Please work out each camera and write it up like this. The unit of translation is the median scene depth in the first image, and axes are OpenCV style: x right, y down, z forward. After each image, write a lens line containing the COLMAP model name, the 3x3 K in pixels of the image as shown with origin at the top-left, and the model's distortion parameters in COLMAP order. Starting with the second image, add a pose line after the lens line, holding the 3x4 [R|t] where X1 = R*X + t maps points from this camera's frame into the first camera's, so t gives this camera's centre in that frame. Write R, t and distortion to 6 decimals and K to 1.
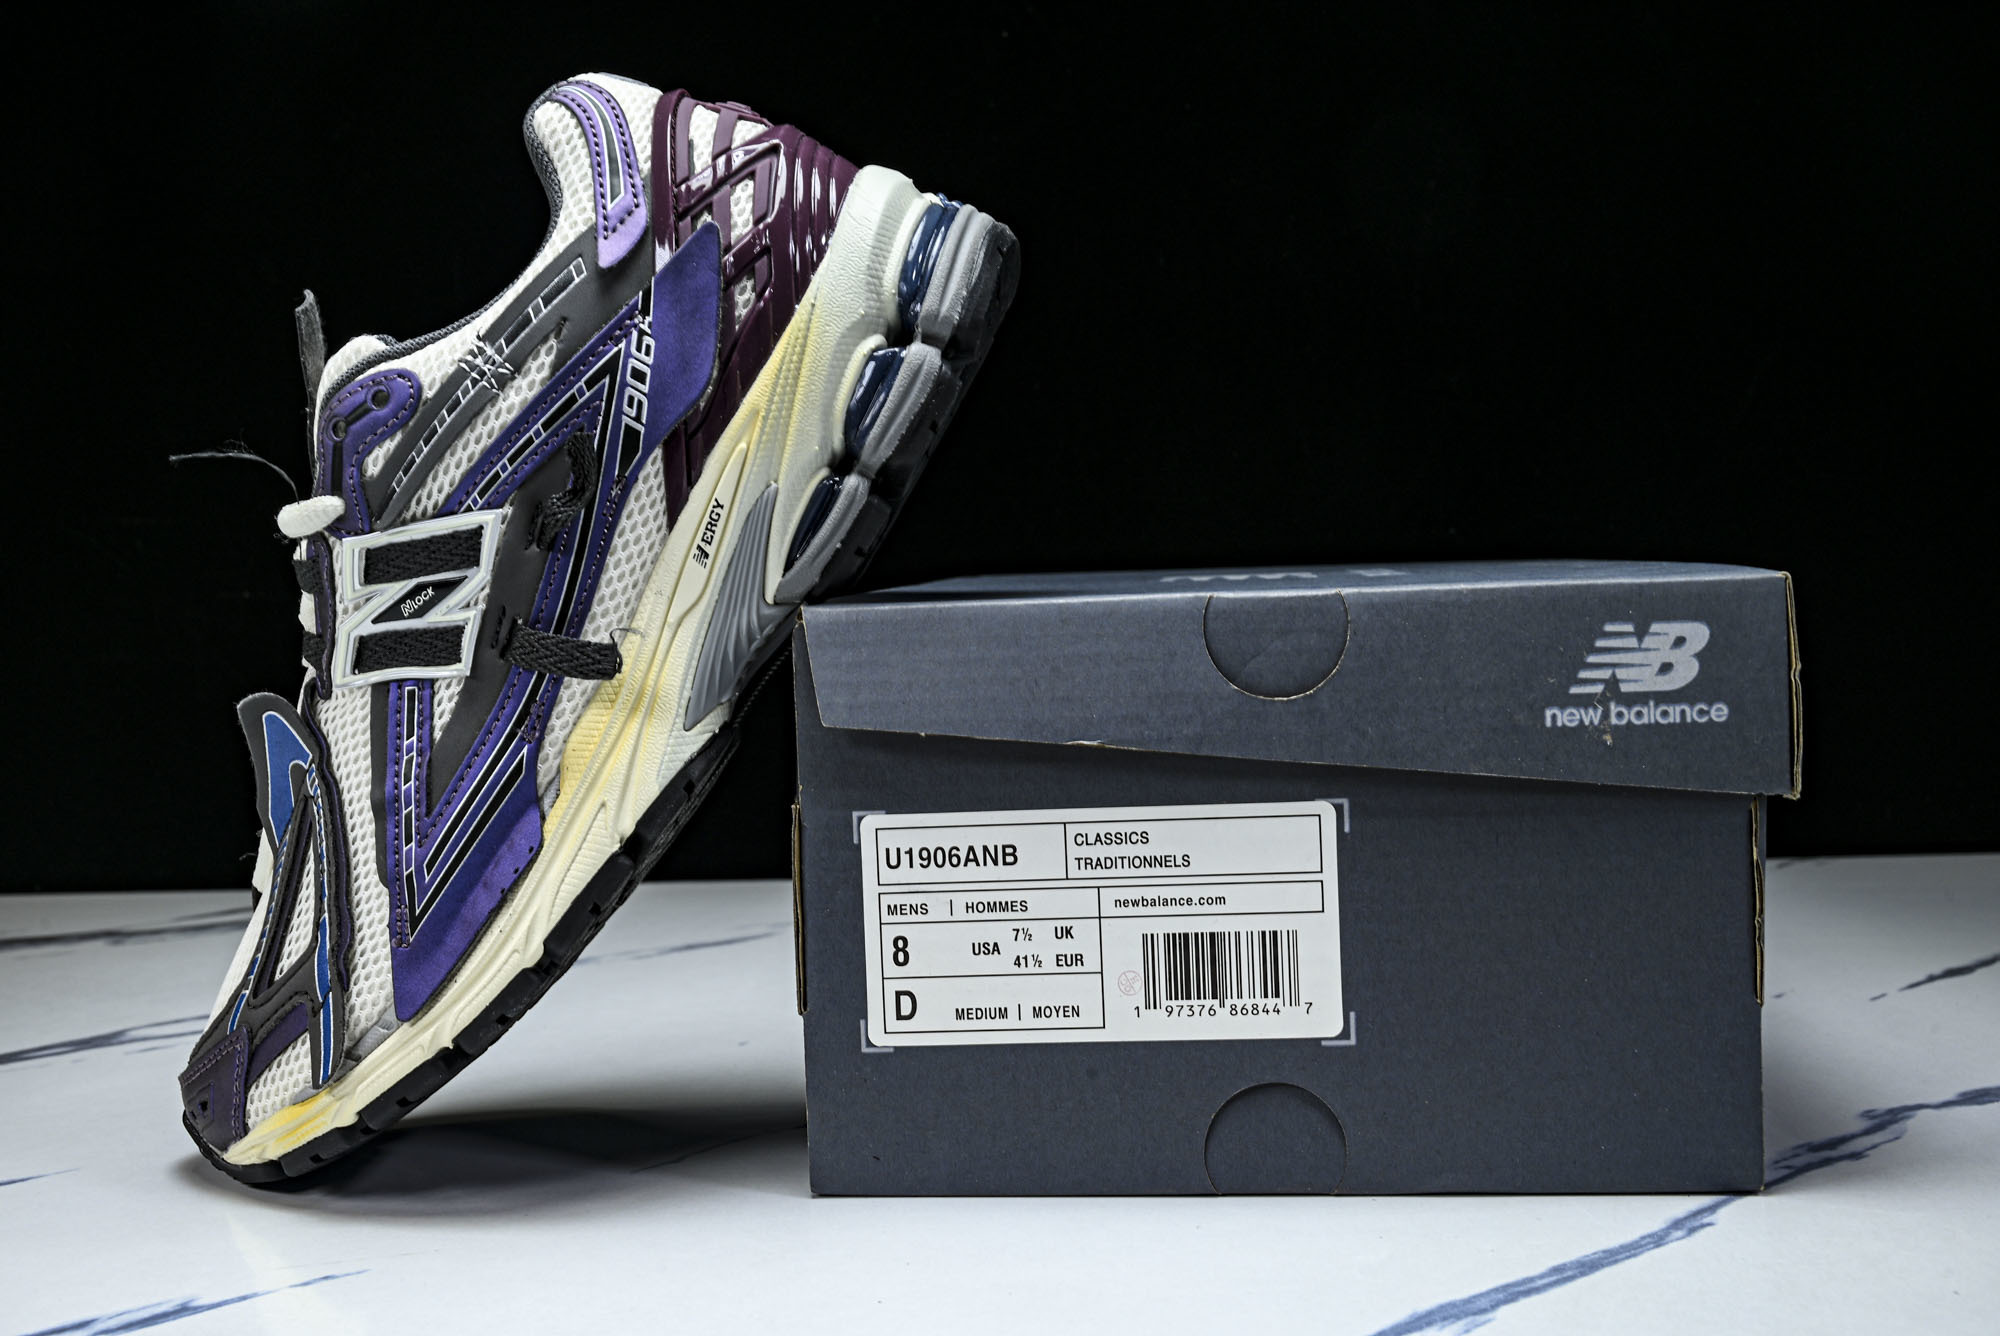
lens RADIAL K [[2356.5, 0, 980.4], [0, 2356.5, 668.4], [0, 0, 1]] dist [0.018057, 0.000000]
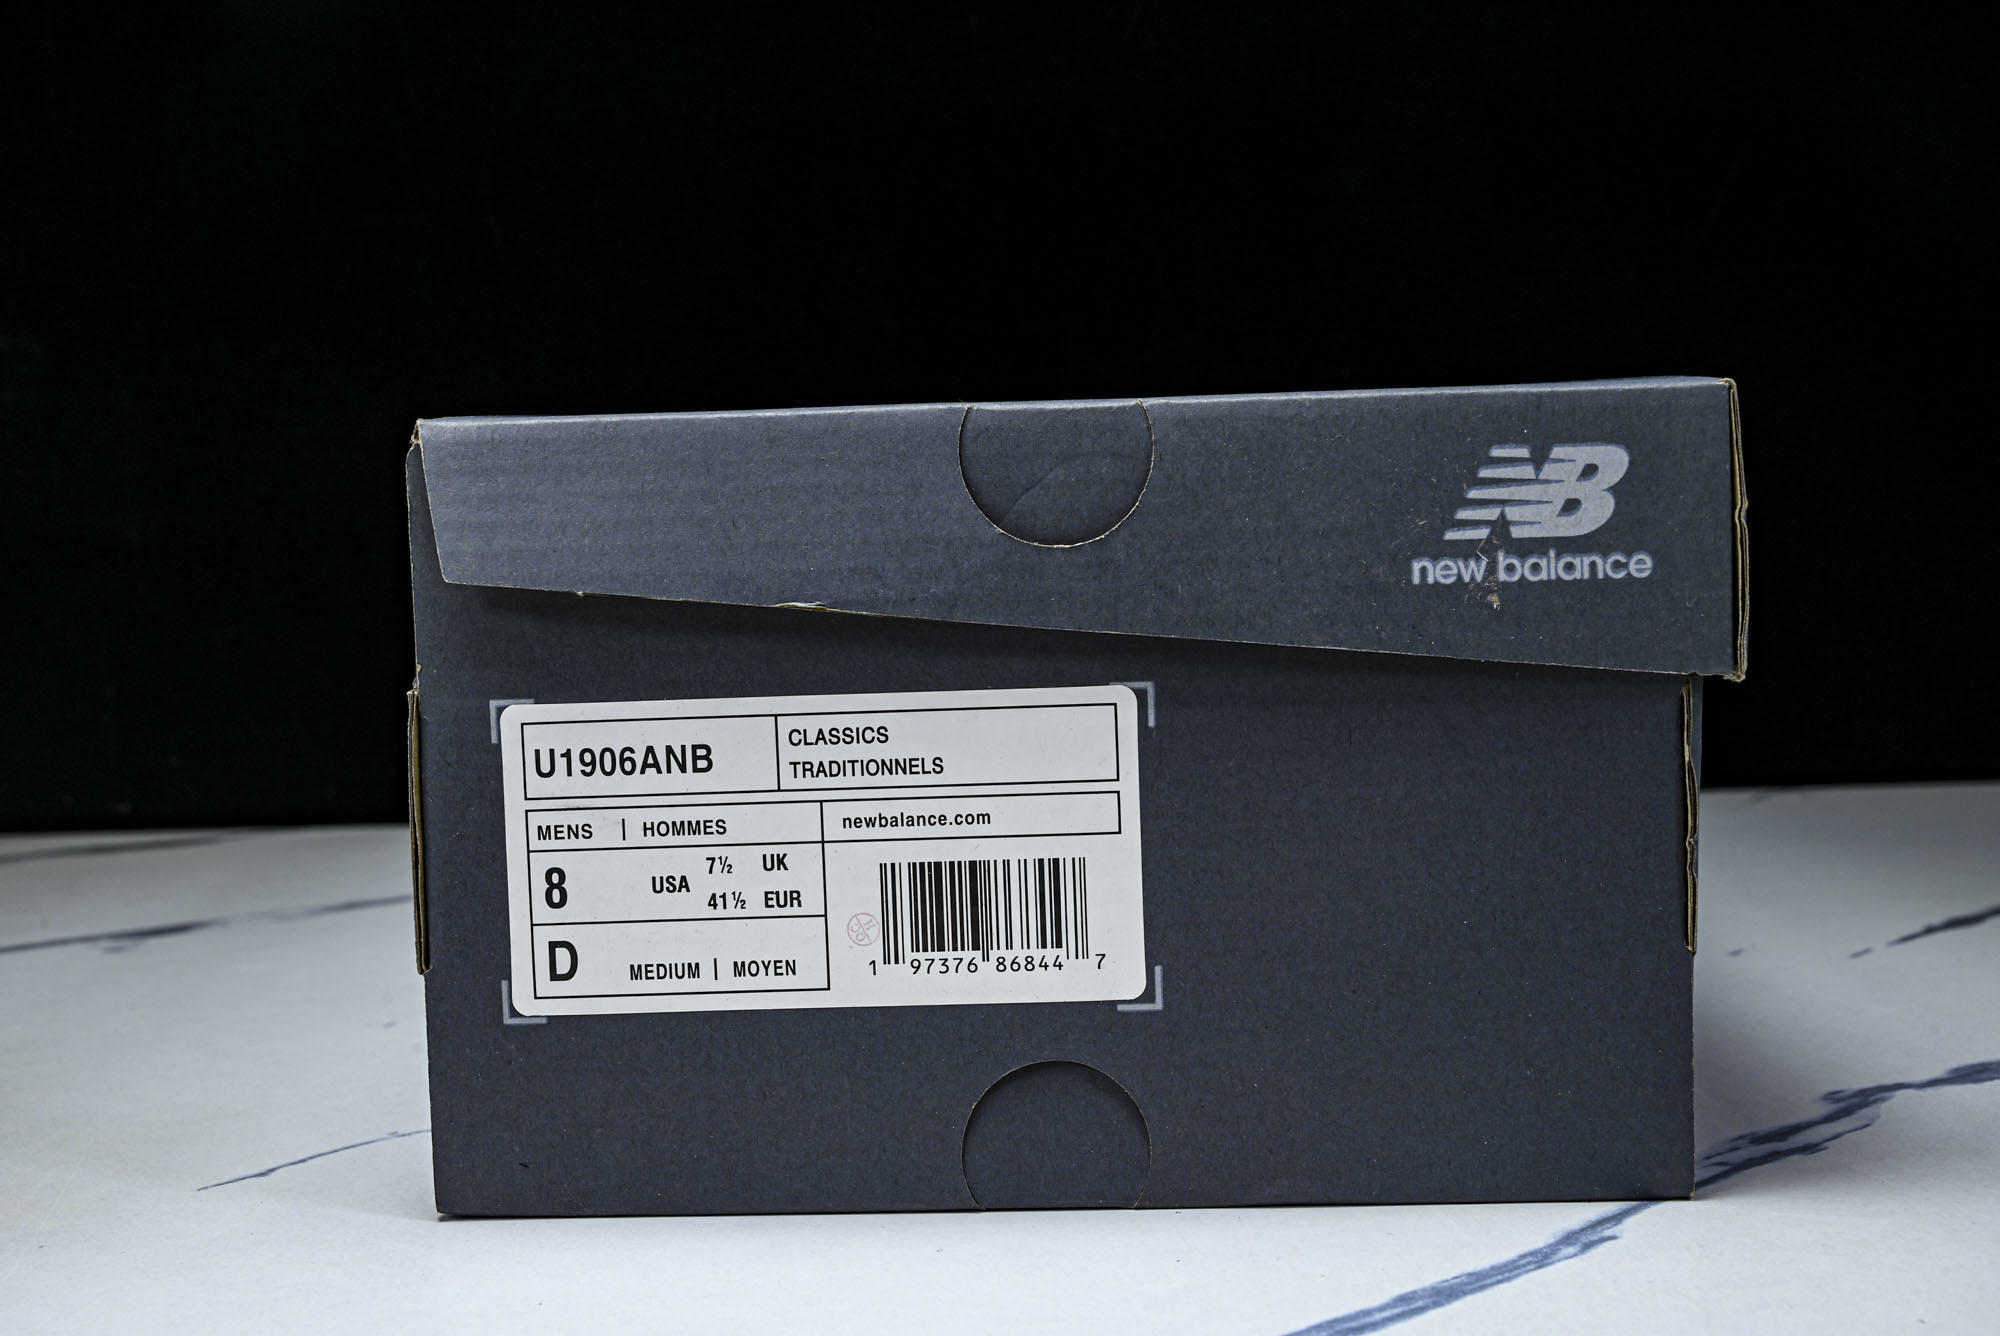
lens RADIAL K [[2910.3, 0, 994.2], [0, 2910.3, 677.5], [0, 0, 1]] dist [0.010321, 0.000000]
pose [[0.998621, 0.001118, 0.052496, 0.057202], [-0.002550, 0.999626, 0.027228, 0.029020], [-0.052446, -0.027325, 0.998250, 0.081160]]
